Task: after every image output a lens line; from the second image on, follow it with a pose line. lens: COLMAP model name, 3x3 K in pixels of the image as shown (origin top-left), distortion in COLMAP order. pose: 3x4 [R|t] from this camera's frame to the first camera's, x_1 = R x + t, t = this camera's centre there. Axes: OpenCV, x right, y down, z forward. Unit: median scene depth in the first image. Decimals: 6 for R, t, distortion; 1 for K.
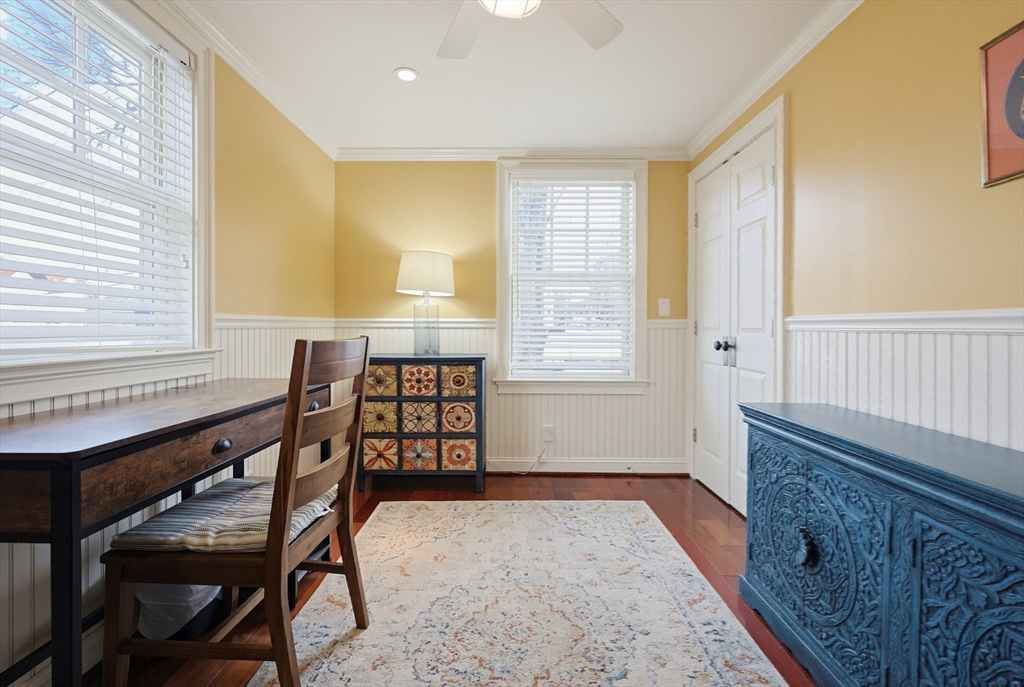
lens RADIAL K [[441.8, 0, 502.2], [0, 441.8, 330.0], [0, 0, 1]] dist [-0.001553, 0.001179]
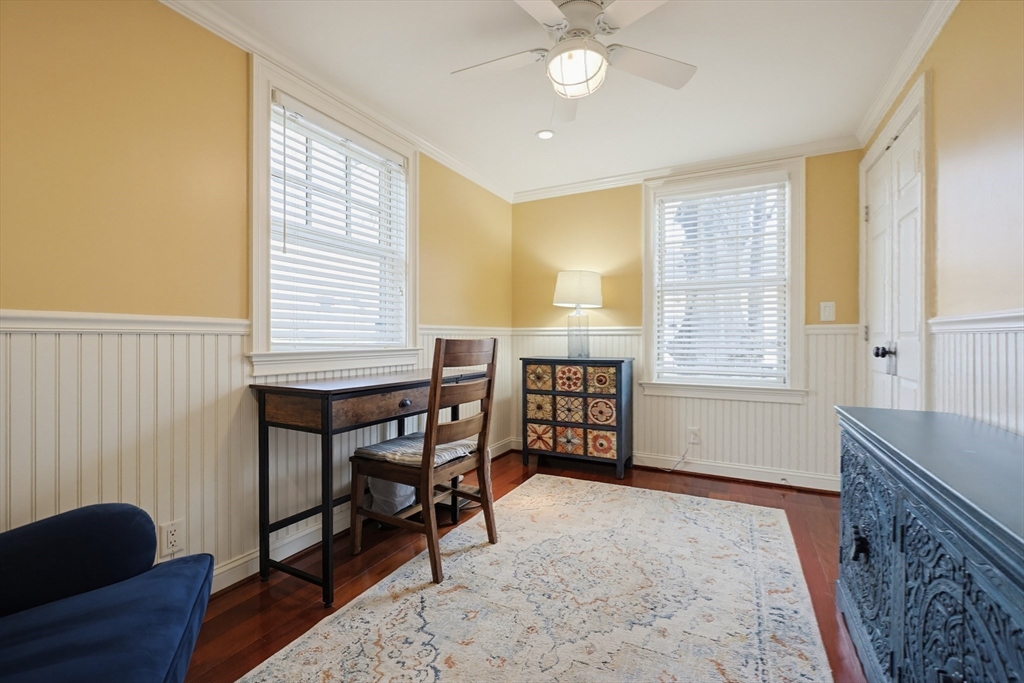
lens RADIAL K [[441.8, 0, 517.6], [0, 441.8, 339.0], [0, 0, 1]] dist [-0.001553, 0.001179]
pose [[0.893138, -0.001765, -0.449780, 0.238765], [-0.001097, 0.999981, -0.006103, 0.015092], [0.449782, 0.005944, 0.893119, -0.143396]]
